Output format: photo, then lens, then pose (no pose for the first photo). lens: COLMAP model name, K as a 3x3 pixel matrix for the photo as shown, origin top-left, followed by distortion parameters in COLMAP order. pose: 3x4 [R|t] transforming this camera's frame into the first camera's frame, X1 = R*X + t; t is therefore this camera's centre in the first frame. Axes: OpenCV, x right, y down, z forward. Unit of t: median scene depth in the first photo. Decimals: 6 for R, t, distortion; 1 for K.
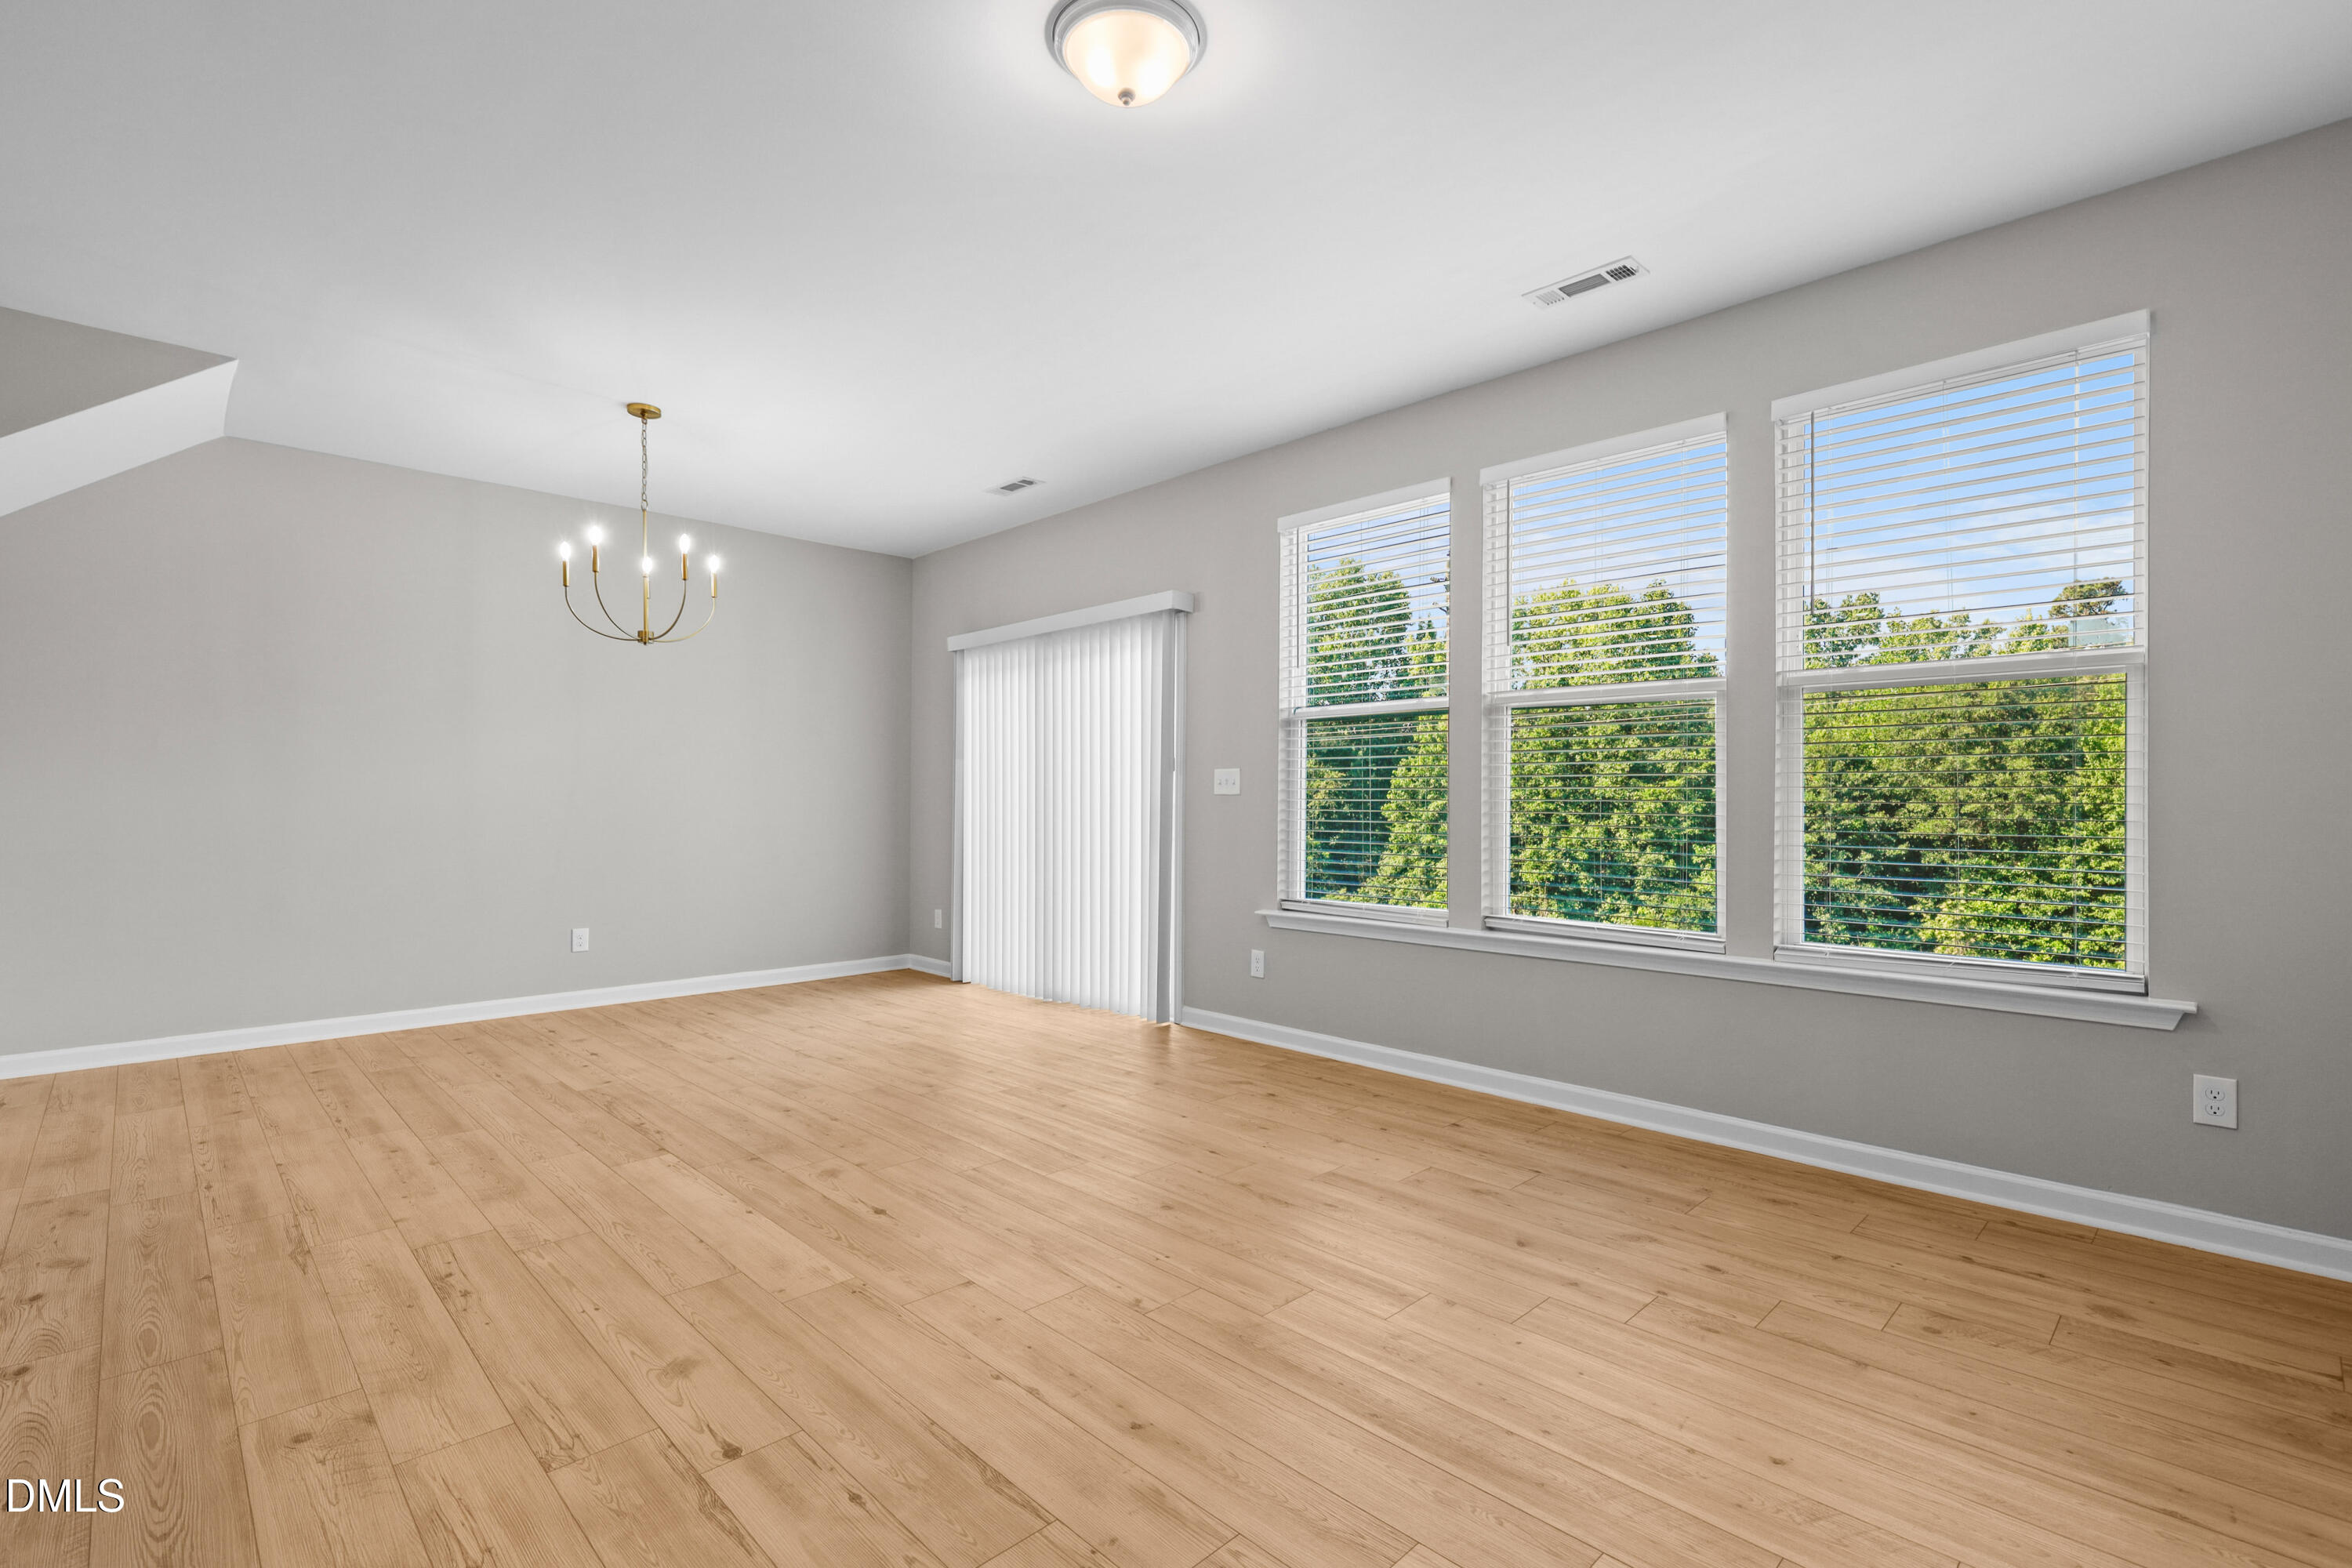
lens RADIAL K [[1075.0, 0, 1180.4], [0, 1075.0, 799.8], [0, 0, 1]] dist [0.002647, 0.000246]
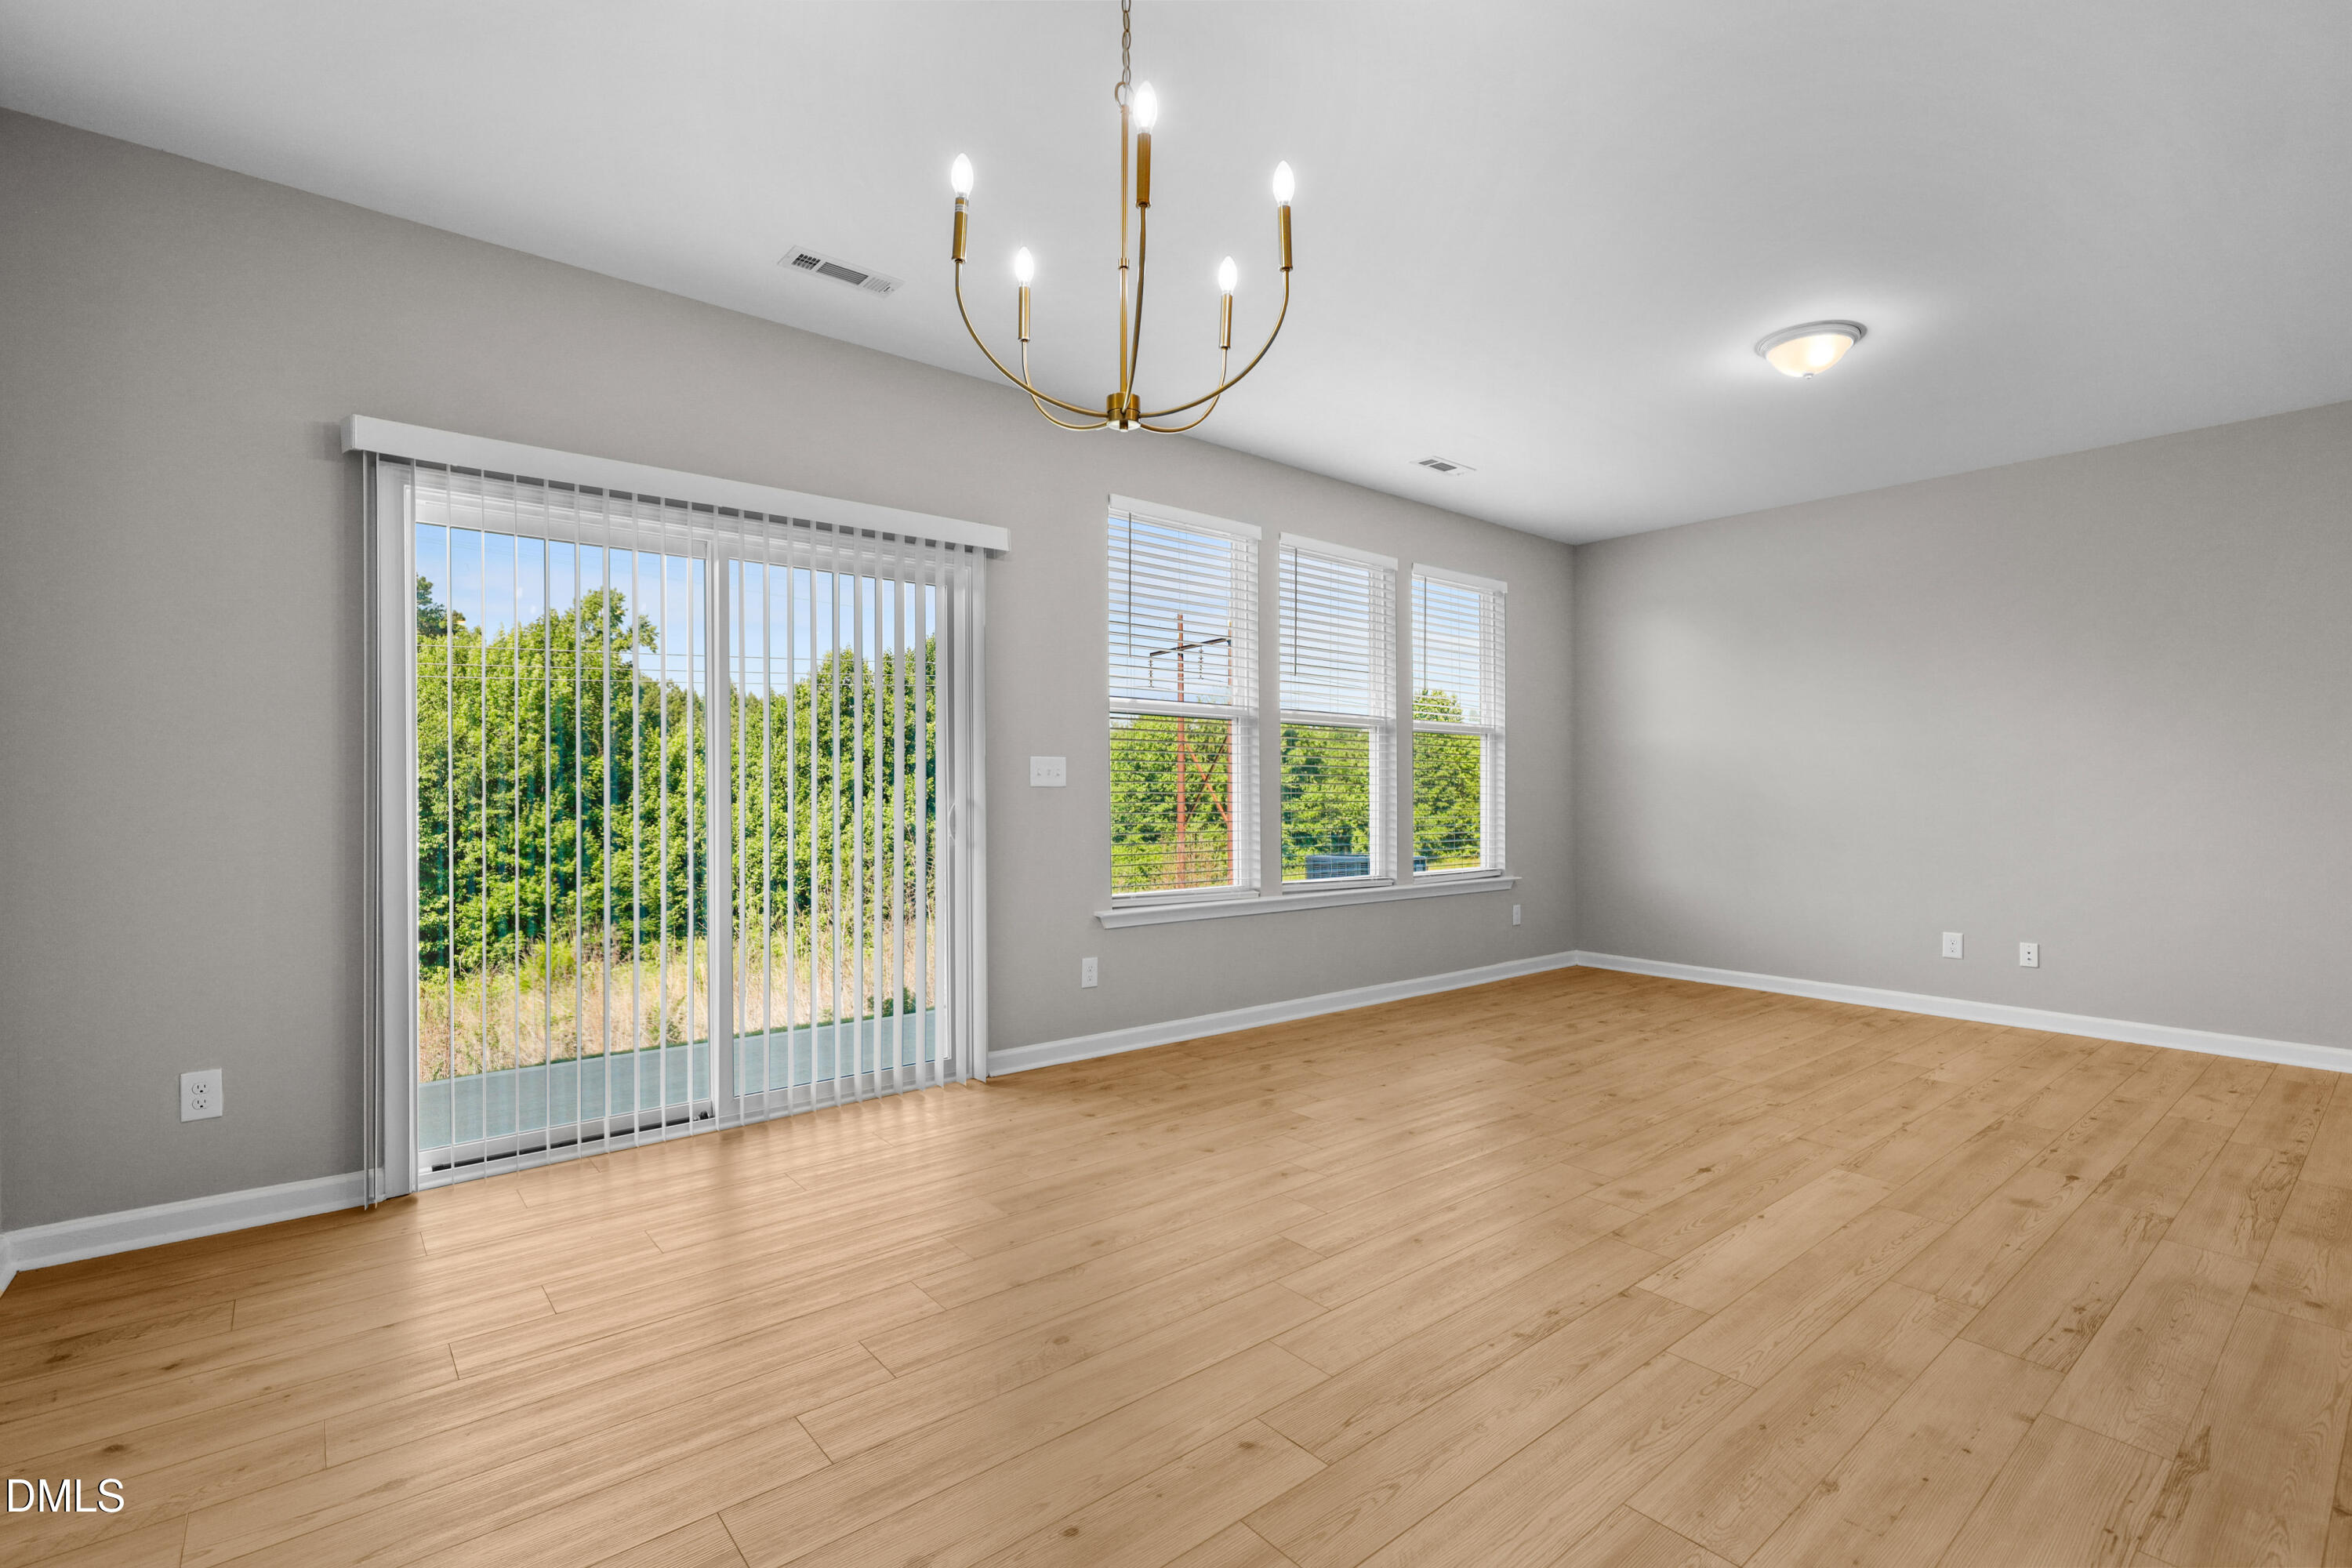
lens RADIAL K [[1068.8, 0, 1188.4], [0, 1068.8, 792.1], [0, 0, 1]] dist [0.001088, 0.000049]
pose [[0.072451, -0.000895, 0.997372, -1.608543], [-0.001483, 0.999998, 0.001005, -0.003002], [-0.997371, -0.001552, 0.072450, 1.657399]]
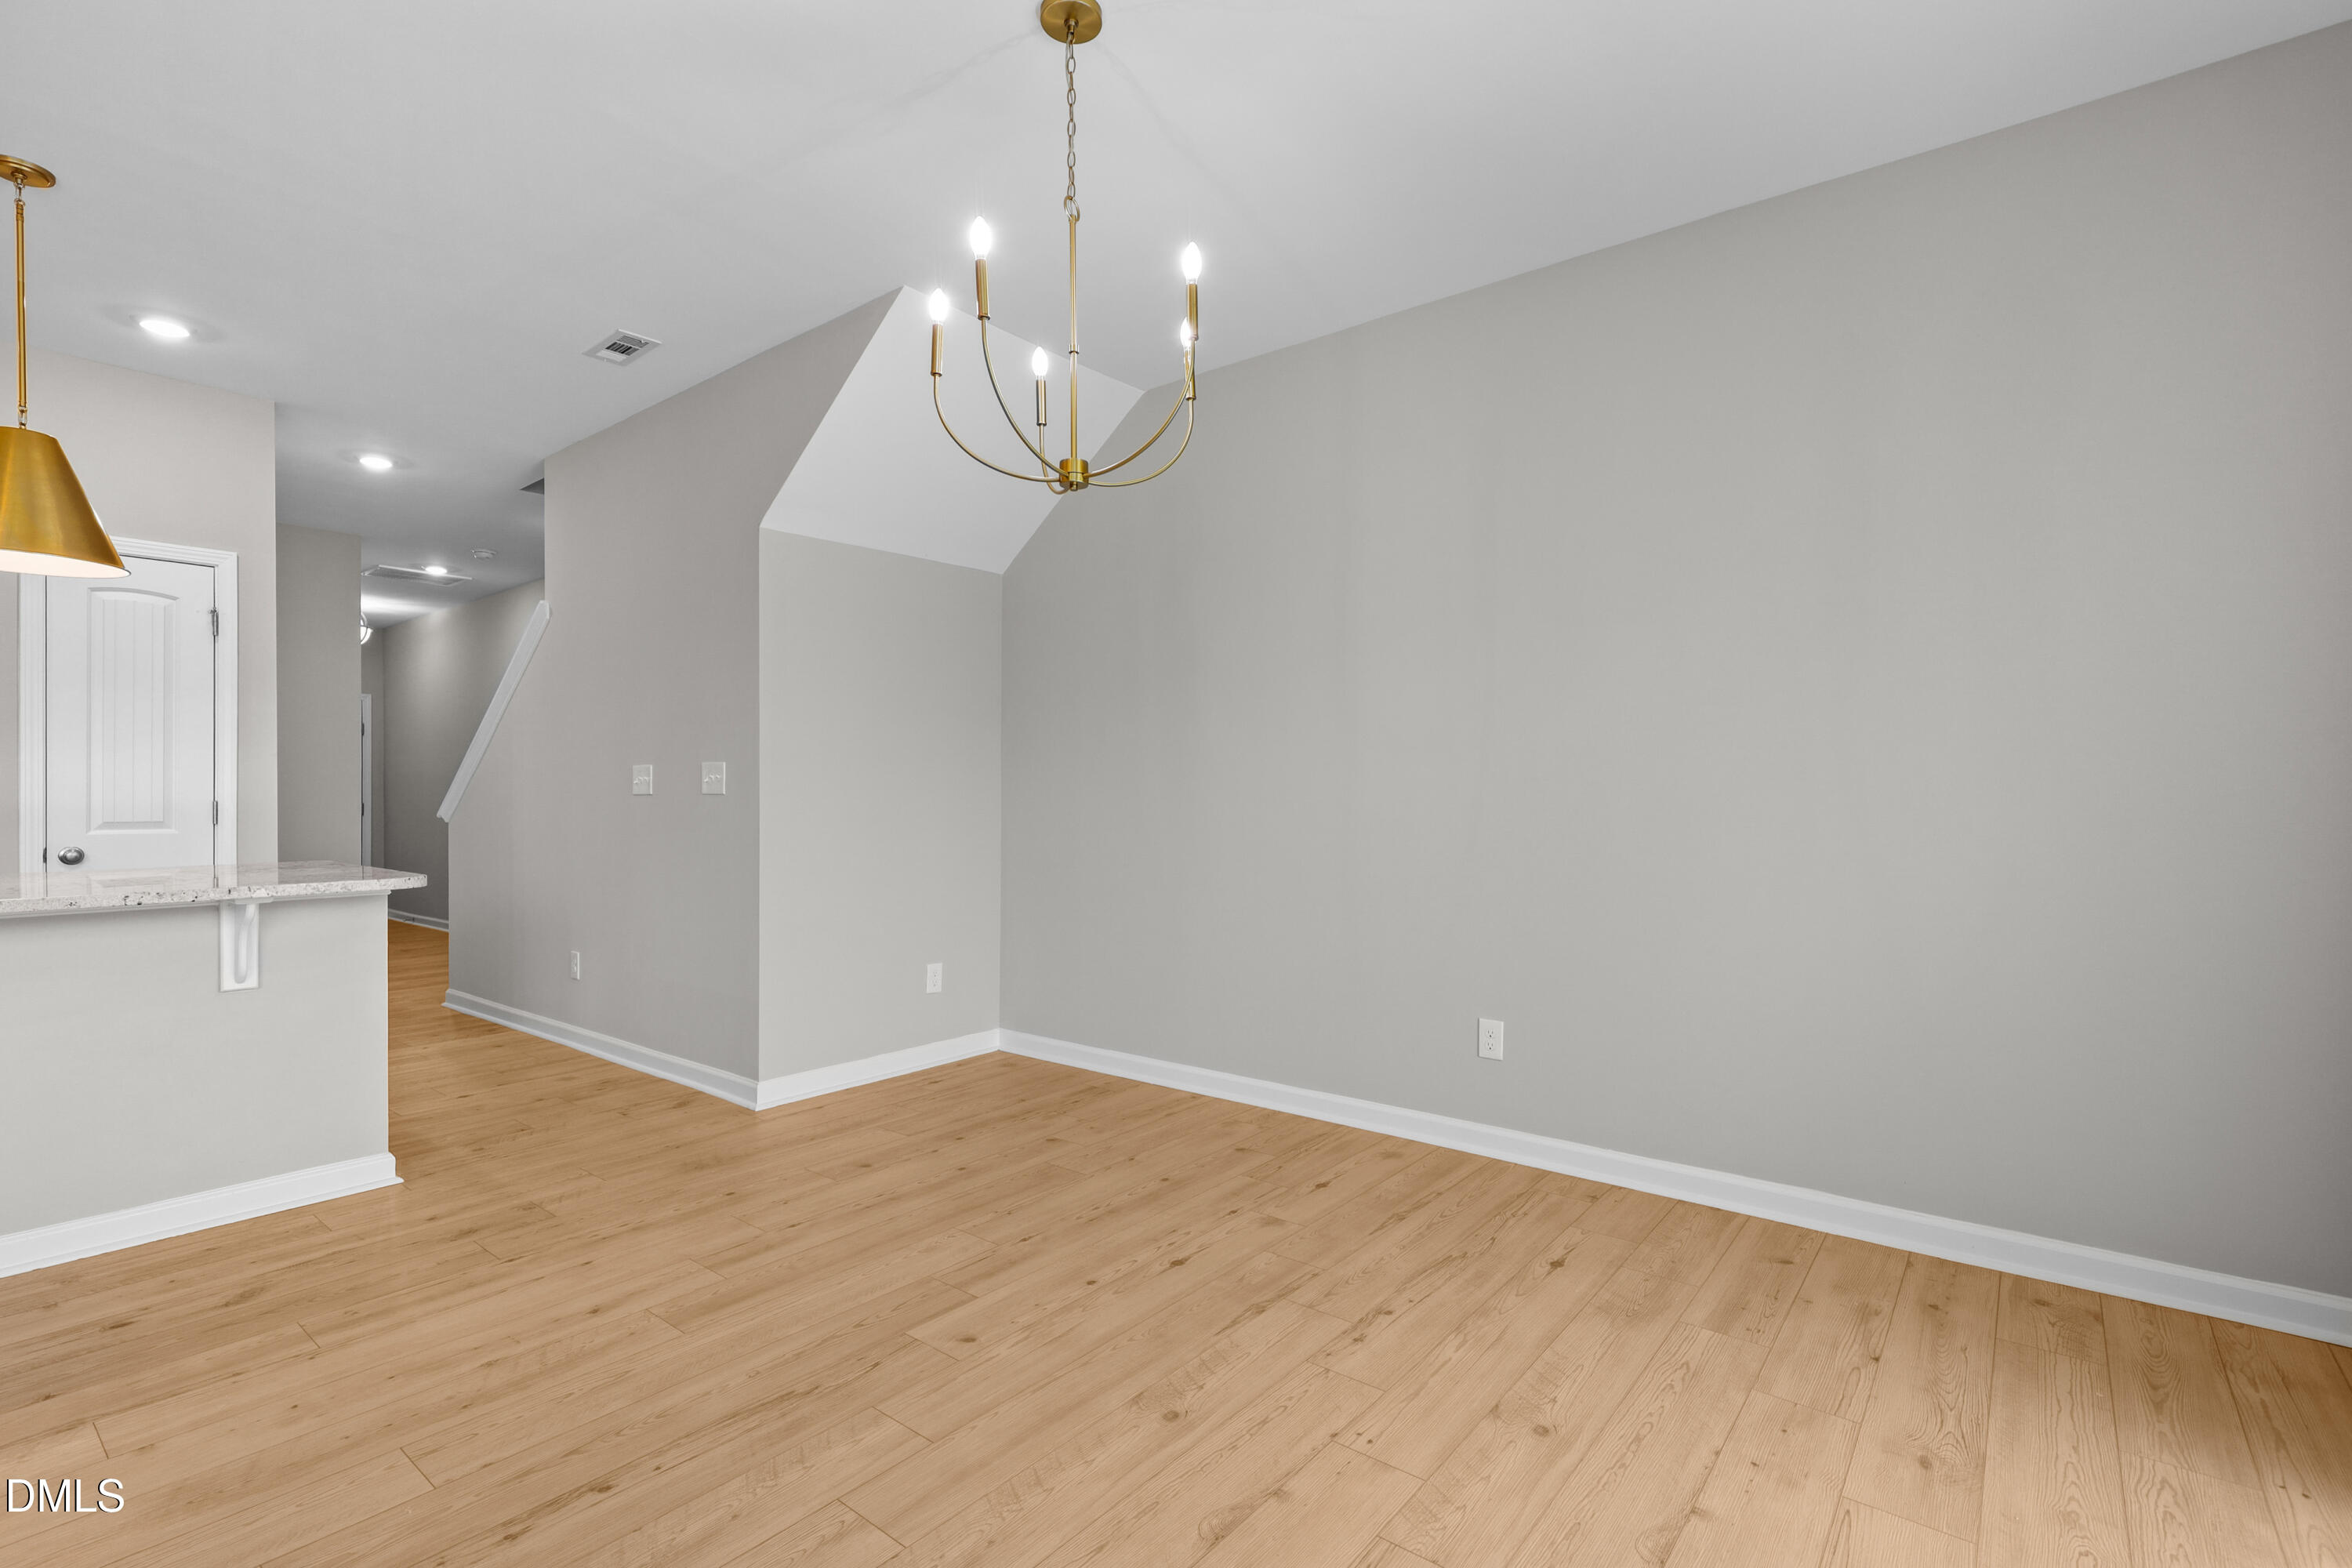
lens RADIAL K [[1075.0, 0, 1180.4], [0, 1075.0, 799.8], [0, 0, 1]] dist [0.002647, 0.000246]
pose [[0.120317, 0.005934, -0.992718, -0.001551], [0.003159, 0.999975, 0.006360, -0.006633], [0.992731, -0.003901, 0.120295, 1.736224]]
